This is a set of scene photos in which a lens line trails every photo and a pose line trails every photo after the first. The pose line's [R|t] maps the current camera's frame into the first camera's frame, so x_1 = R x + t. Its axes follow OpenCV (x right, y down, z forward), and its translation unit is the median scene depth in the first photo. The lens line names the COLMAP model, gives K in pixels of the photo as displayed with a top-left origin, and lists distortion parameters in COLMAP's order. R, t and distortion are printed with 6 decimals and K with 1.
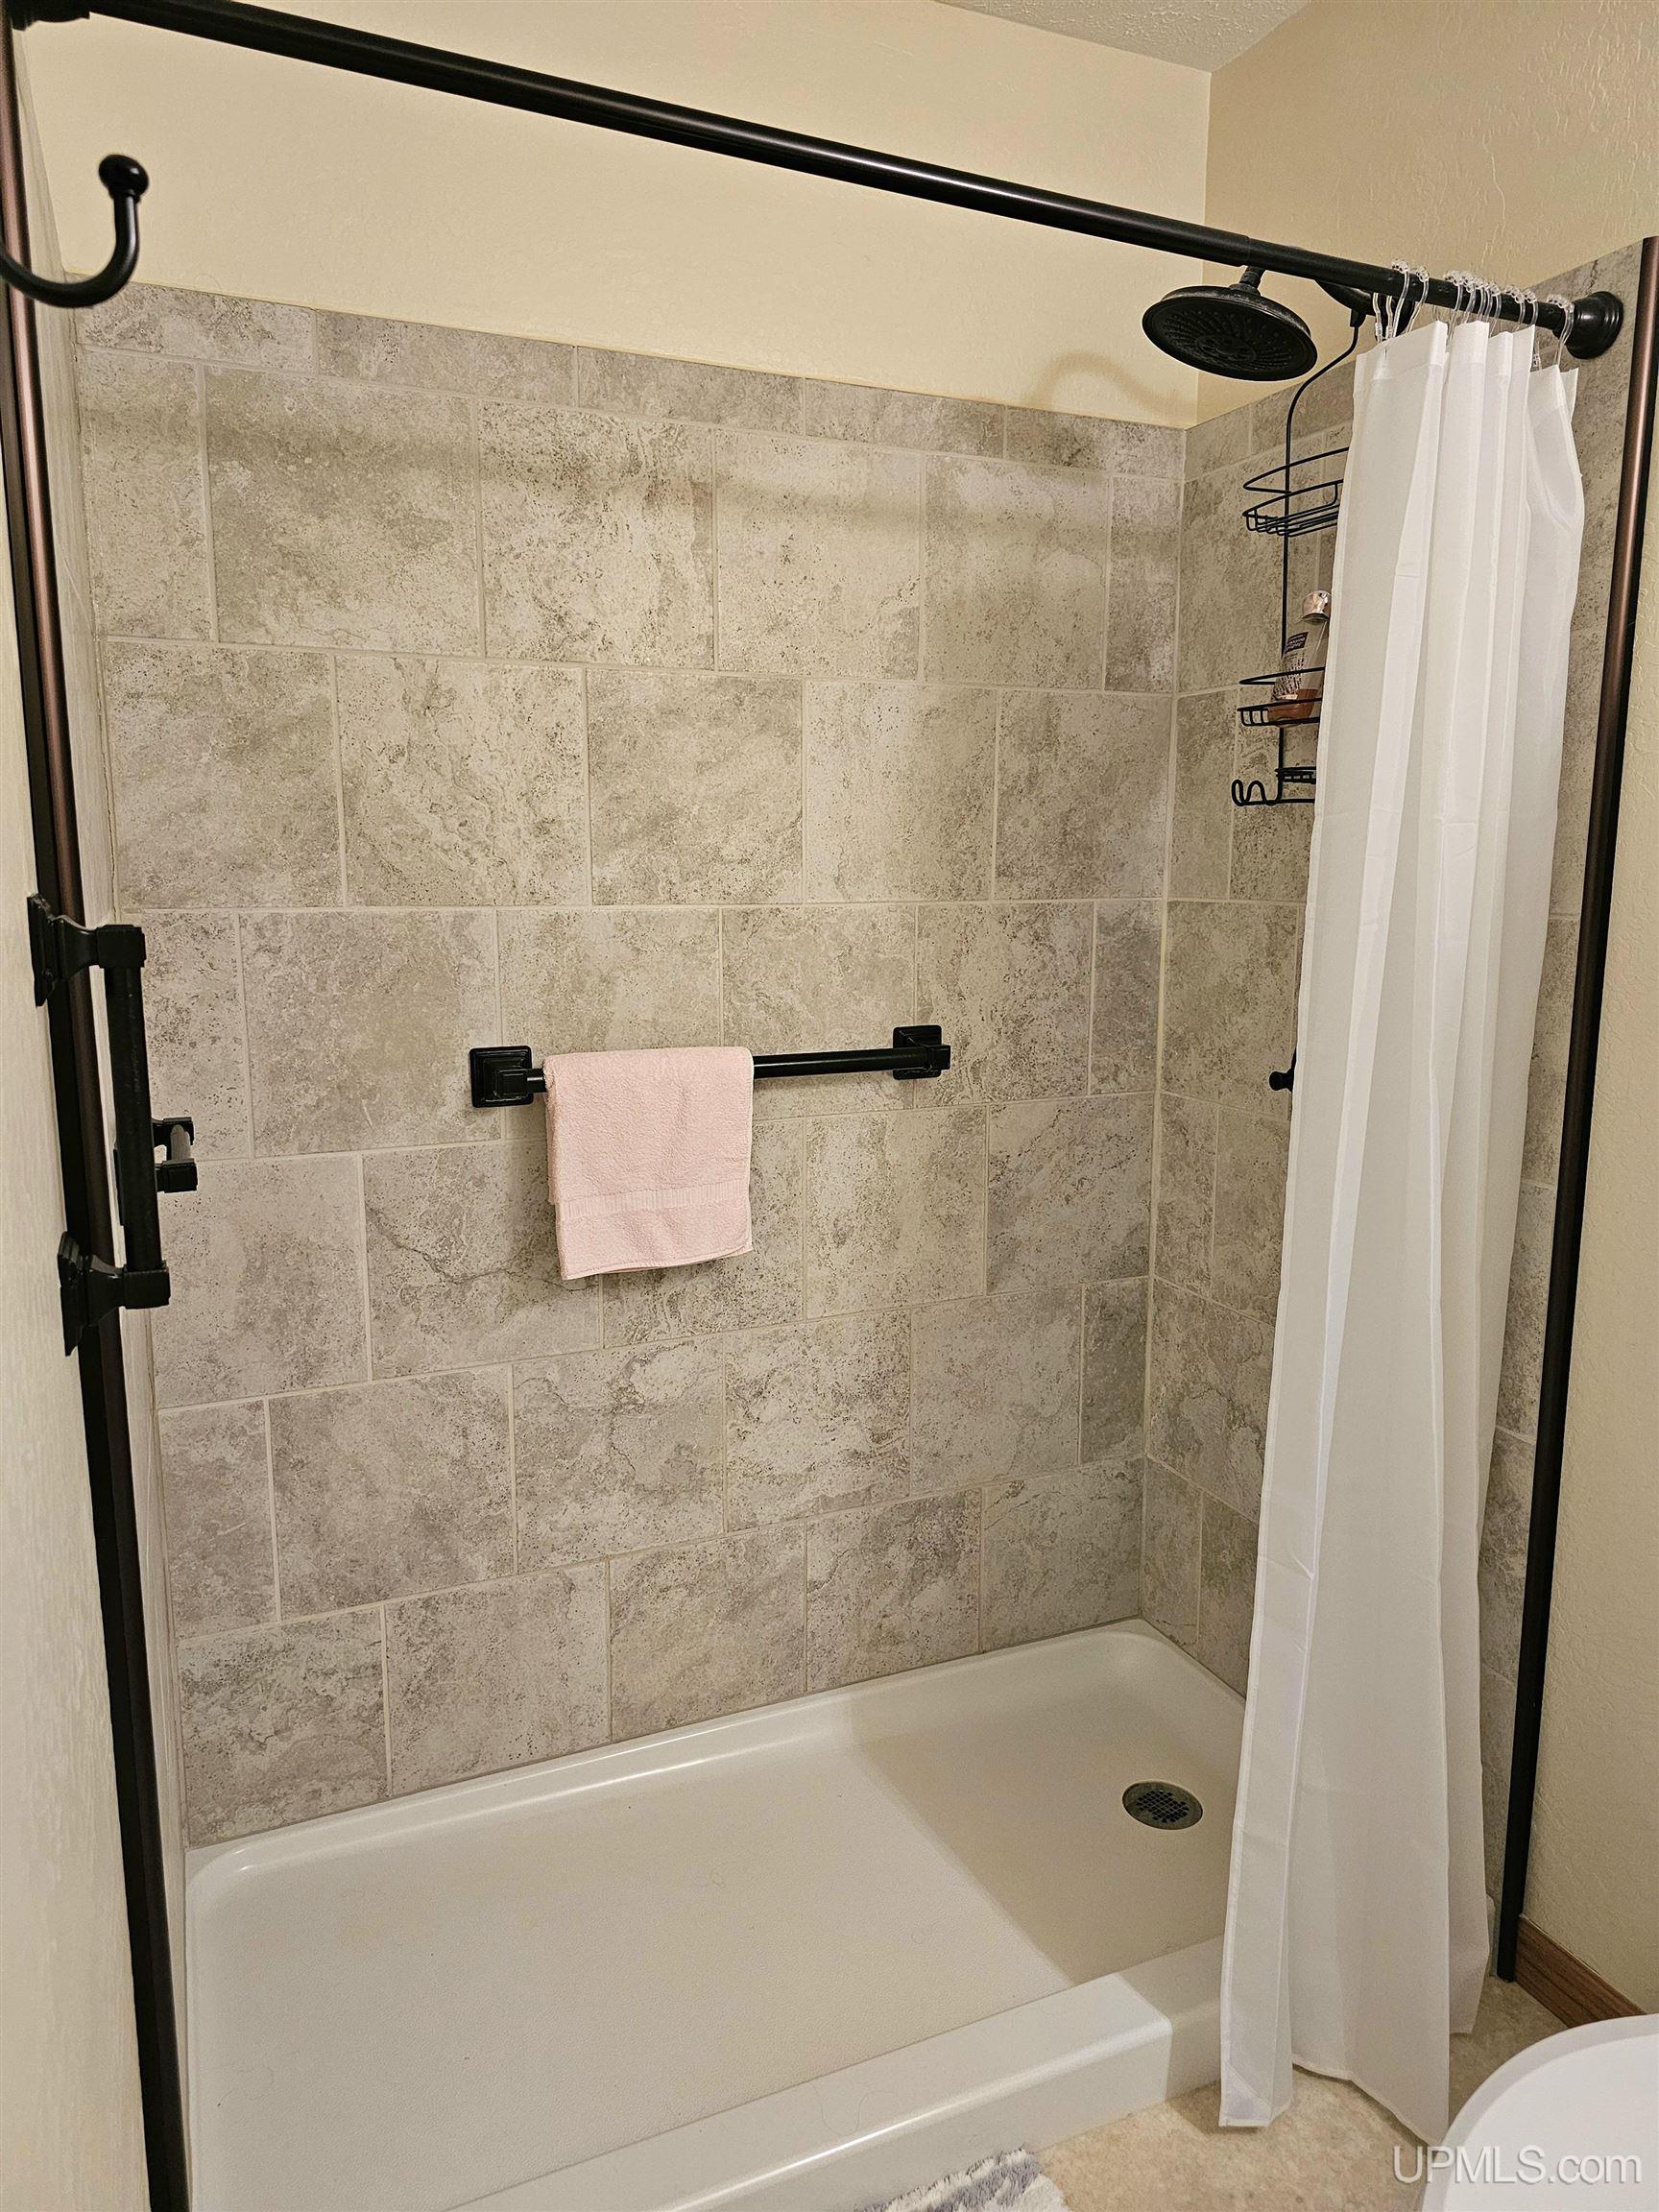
lens RADIAL K [[1476.5, 0, 830.3], [0, 1476.5, 1106.9], [0, 0, 1]] dist [0.051941, -0.047354]
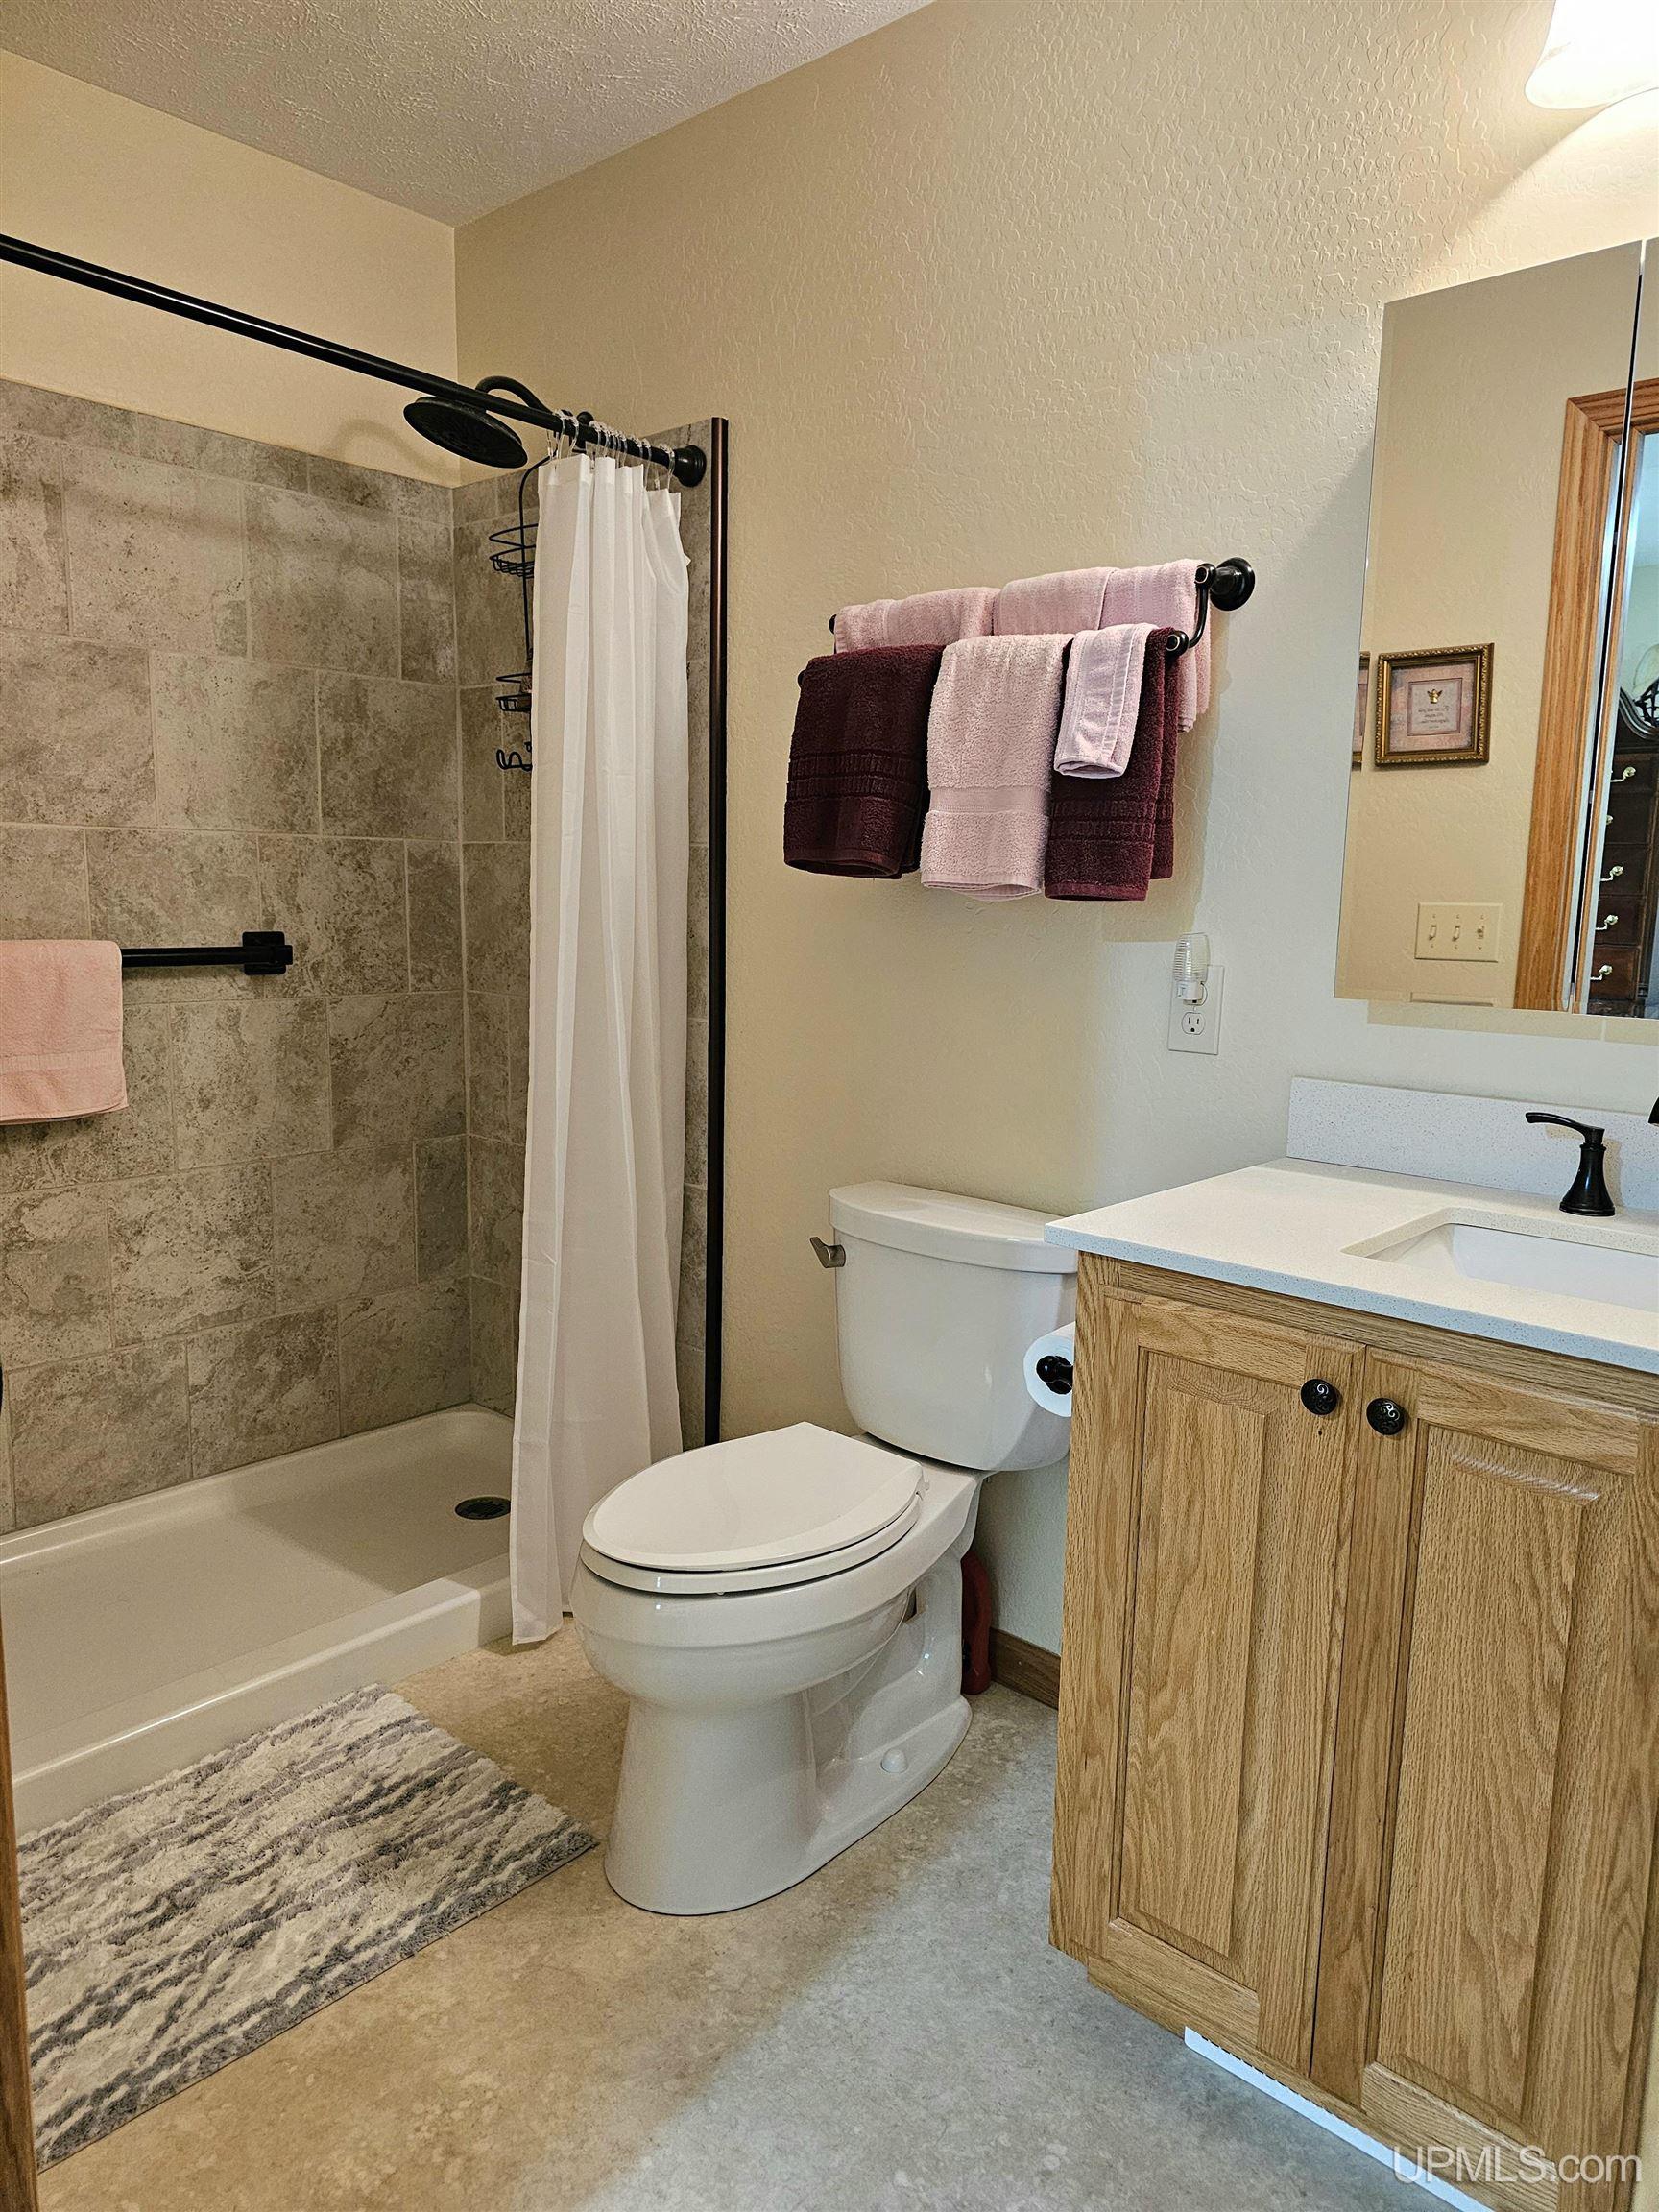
lens RADIAL K [[1476.5, 0, 827.0], [0, 1476.5, 1119.5], [0, 0, 1]] dist [0.051941, -0.047354]
pose [[0.915509, -0.046986, 0.399543, -0.016021], [0.048508, 0.998803, 0.006308, 0.127268], [-0.399361, 0.013606, 0.916693, -0.376812]]
